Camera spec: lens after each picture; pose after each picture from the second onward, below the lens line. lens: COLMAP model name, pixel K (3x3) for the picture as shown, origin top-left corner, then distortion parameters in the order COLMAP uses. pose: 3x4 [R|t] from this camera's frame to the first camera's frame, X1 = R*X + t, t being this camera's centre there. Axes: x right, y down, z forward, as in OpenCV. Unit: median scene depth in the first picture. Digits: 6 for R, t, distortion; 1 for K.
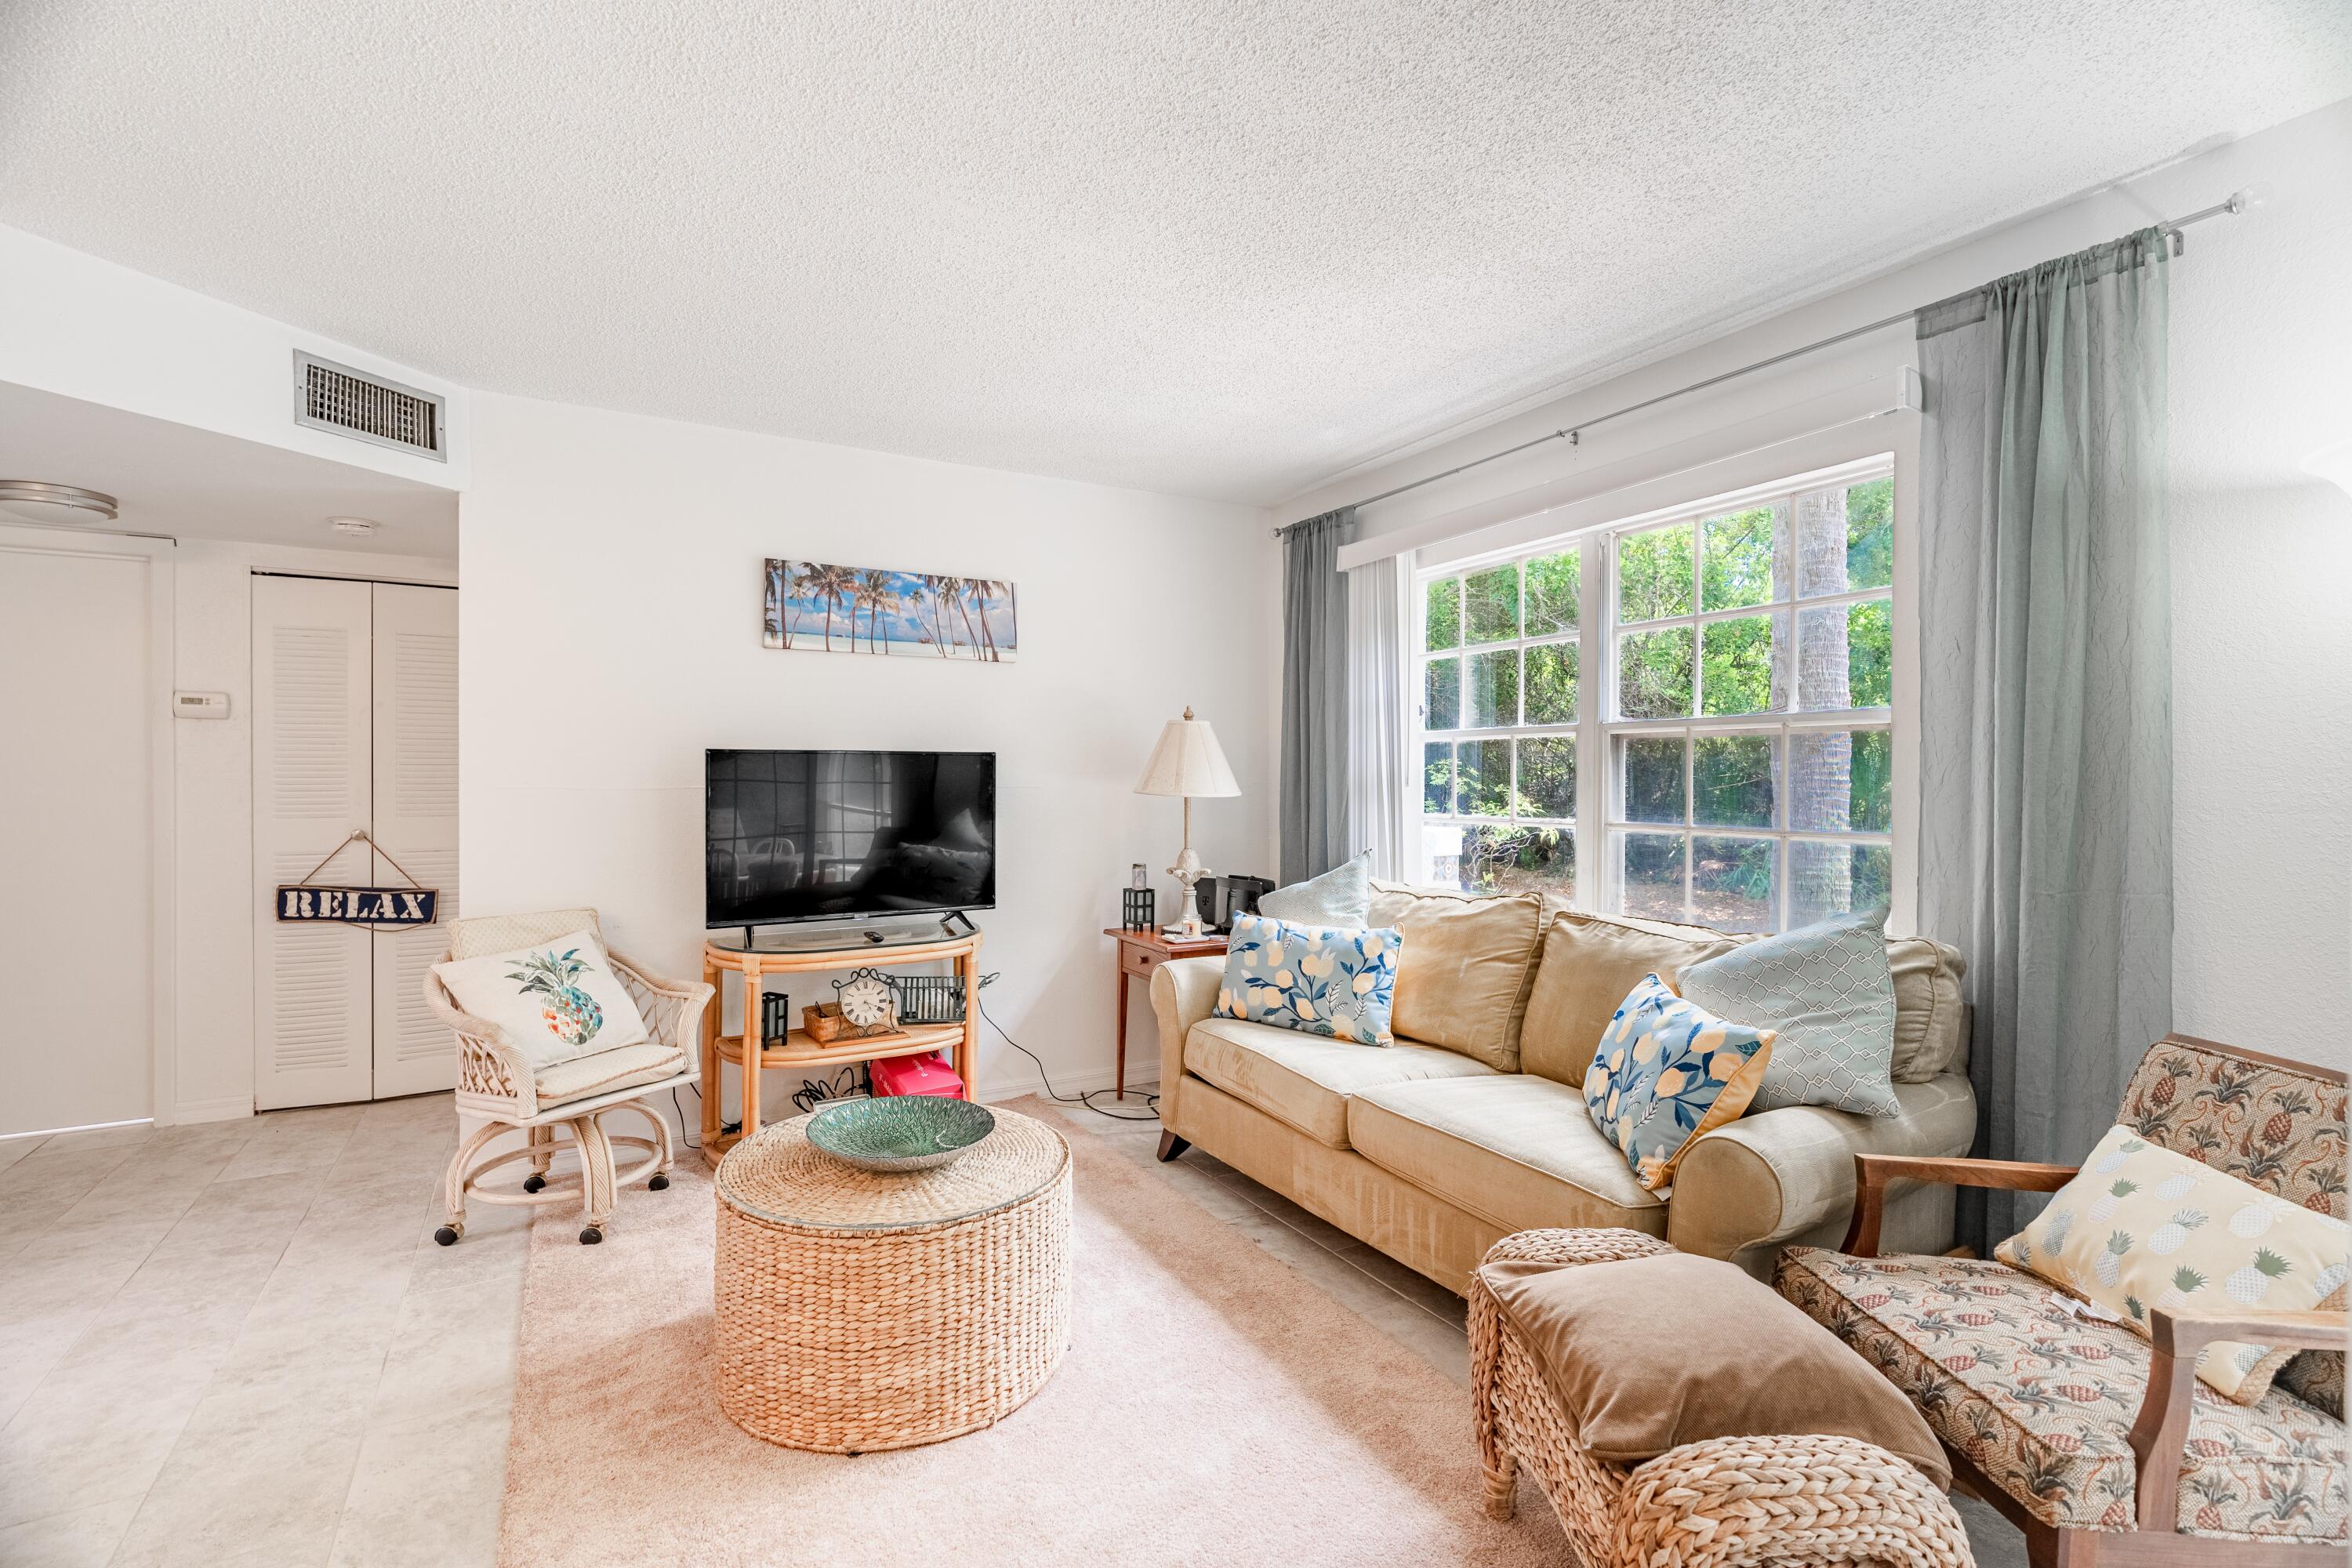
lens RADIAL K [[1071.6, 0, 1176.0], [0, 1071.6, 784.0], [0, 0, 1]] dist [0.000208, 0.000208]
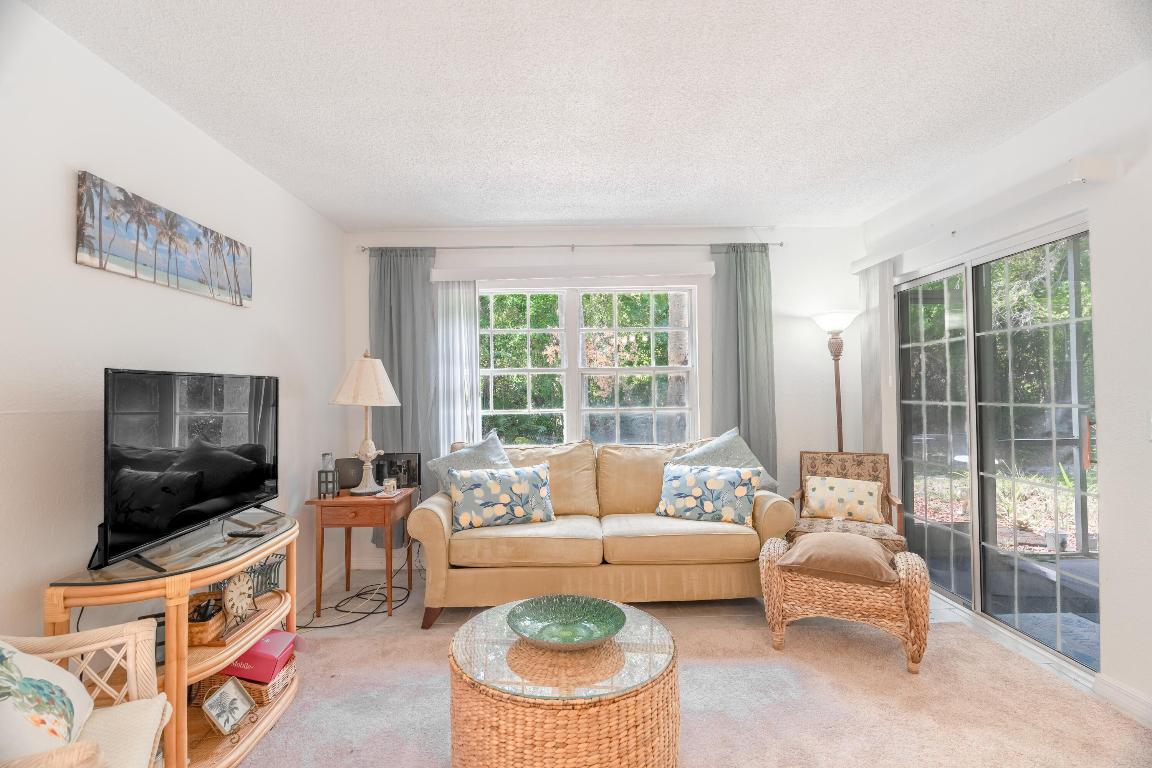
lens RADIAL K [[524.8, 0, 576.0], [0, 524.8, 384.0], [0, 0, 1]] dist [0.000208, 0.000208]
pose [[0.481063, 0.002843, 0.876681, -0.576919], [0.023824, 0.999583, -0.016315, -0.002059], [-0.876362, 0.028735, 0.480795, 0.389357]]
